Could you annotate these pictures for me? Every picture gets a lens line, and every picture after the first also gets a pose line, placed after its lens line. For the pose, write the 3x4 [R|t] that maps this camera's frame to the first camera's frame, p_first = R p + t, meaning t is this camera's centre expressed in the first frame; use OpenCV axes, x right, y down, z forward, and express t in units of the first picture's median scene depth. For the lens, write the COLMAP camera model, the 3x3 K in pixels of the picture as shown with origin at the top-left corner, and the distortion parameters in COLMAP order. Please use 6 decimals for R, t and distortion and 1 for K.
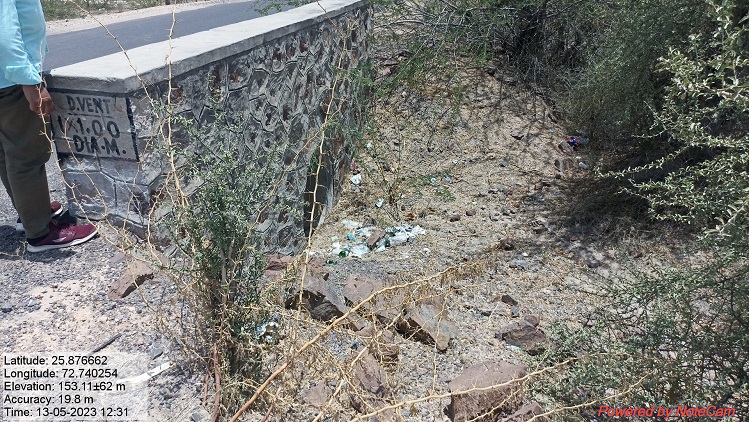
lens RADIAL K [[556.1, 0, 374.5], [0, 556.1, 211.0], [0, 0, 1]] dist [0.050007, -0.061033]
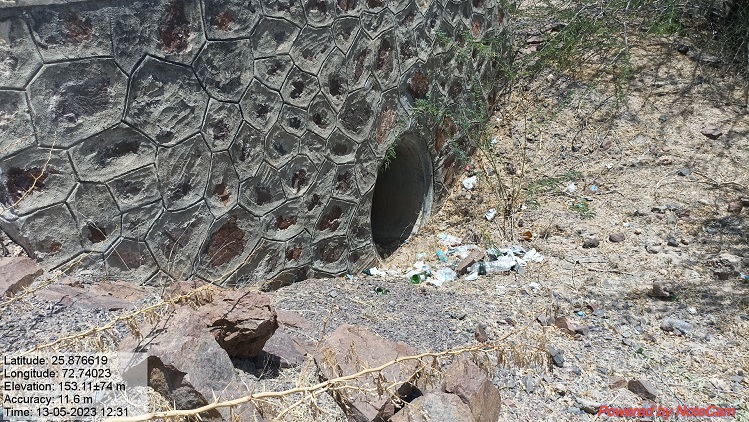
lens RADIAL K [[556.1, 0, 374.5], [0, 556.1, 211.0], [0, 0, 1]] dist [0.050007, -0.061033]
pose [[0.943671, 0.068153, -0.323789, 0.113173], [-0.072042, 0.997402, -0.000026, -0.008281], [0.322946, 0.023351, 0.946129, 0.243520]]
